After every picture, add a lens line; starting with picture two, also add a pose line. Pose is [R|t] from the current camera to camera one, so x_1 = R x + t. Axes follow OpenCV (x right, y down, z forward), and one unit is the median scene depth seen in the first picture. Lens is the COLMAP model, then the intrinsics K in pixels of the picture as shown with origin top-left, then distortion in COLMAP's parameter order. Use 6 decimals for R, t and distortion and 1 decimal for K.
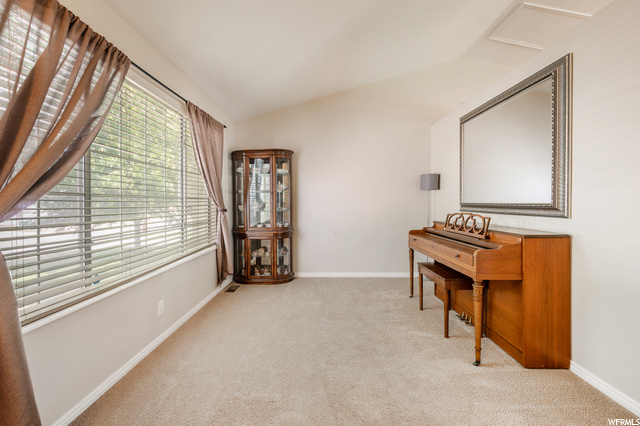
lens RADIAL K [[268.4, 0, 319.6], [0, 268.4, 208.3], [0, 0, 1]] dist [-0.000968, -0.000341]
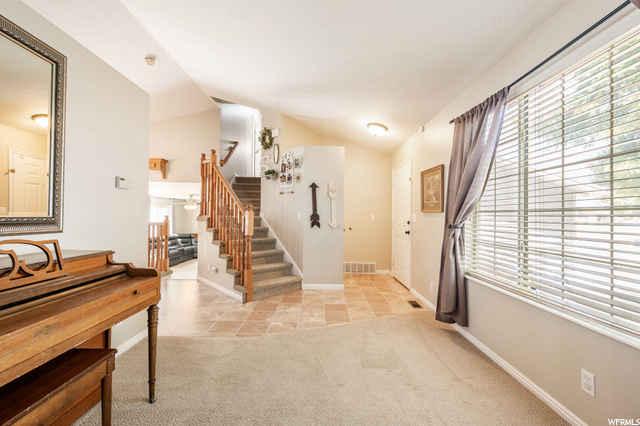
lens RADIAL K [[261.5, 0, 320.0], [0, 261.5, 213.0], [0, 0, 1]] dist [0.000770, 0.000057]
pose [[-0.999893, -0.001545, -0.014525, 0.053257], [-0.001716, 0.999929, 0.011771, -0.036536], [0.014506, 0.011795, -0.999825, 1.531239]]
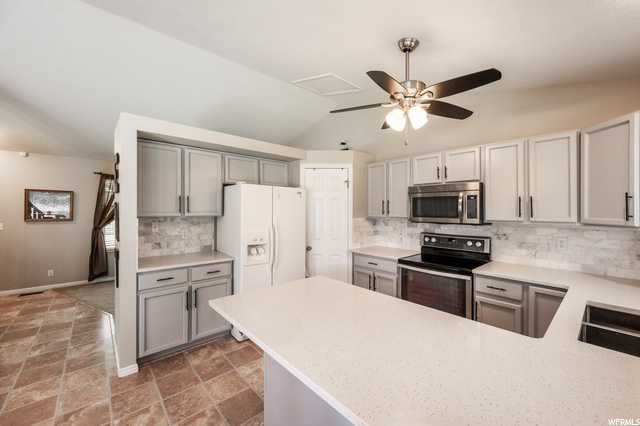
lens RADIAL K [[254.0, 0, 318.3], [0, 254.0, 212.1], [0, 0, 1]] dist [0.002025, 0.000146]
pose [[0.669055, 0.021693, -0.742896, 2.337840], [-0.026544, 0.999634, 0.005284, -0.180008], [0.742739, 0.016184, 0.669386, 0.332019]]
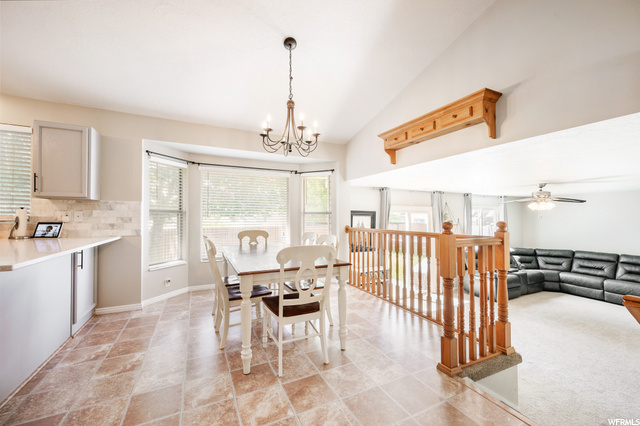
lens RADIAL K [[254.0, 0, 318.3], [0, 254.0, 212.1], [0, 0, 1]] dist [0.002025, 0.000146]
pose [[-0.439520, 0.027773, 0.897803, 0.838166], [0.020242, 0.999574, -0.021011, -0.016730], [-0.898005, 0.008938, -0.439895, 0.207227]]
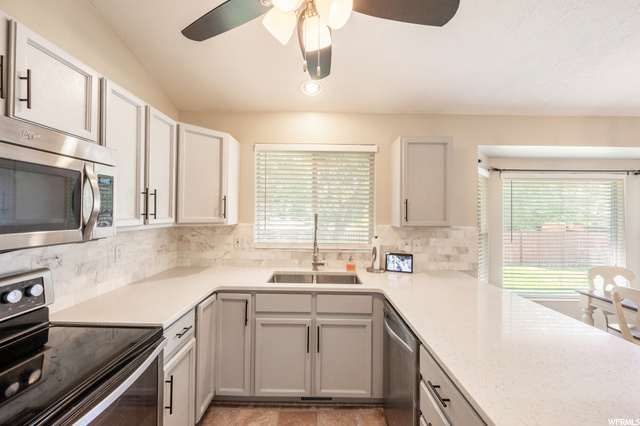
lens RADIAL K [[261.5, 0, 320.0], [0, 261.5, 213.0], [0, 0, 1]] dist [0.000770, 0.000057]
pose [[-0.009386, 0.006618, 0.999934, 1.424928], [0.007980, 0.999947, -0.006544, -0.184058], [-0.999924, 0.007918, -0.009439, 1.170785]]
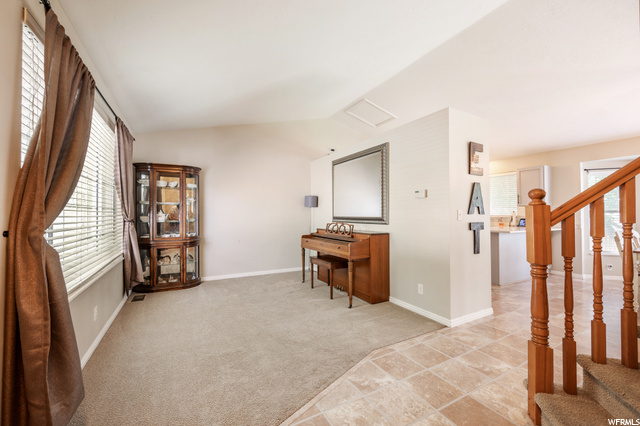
lens RADIAL K [[254.0, 0, 318.3], [0, 254.0, 212.1], [0, 0, 1]] dist [0.002025, 0.000146]
pose [[0.872605, 0.020845, 0.487982, -0.335079], [-0.003404, 0.999324, -0.036601, 0.011086], [-0.488415, 0.030277, 0.872086, -0.295665]]
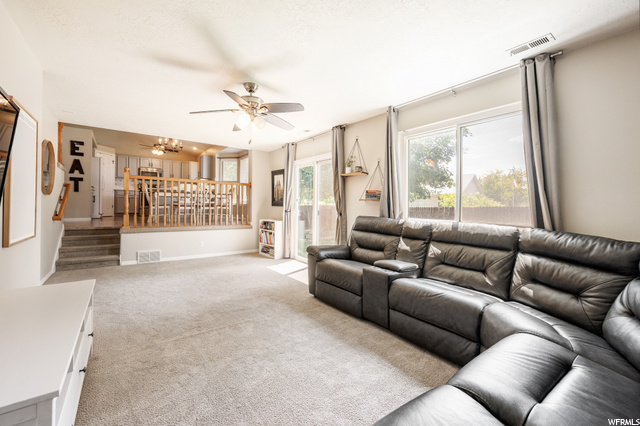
lens RADIAL K [[261.5, 0, 320.0], [0, 261.5, 213.0], [0, 0, 1]] dist [0.000770, 0.000057]
pose [[0.800777, 0.007049, 0.598920, 1.465856], [-0.015394, 0.999843, 0.008816, 0.367359], [-0.598764, -0.016279, 0.800760, -3.803202]]
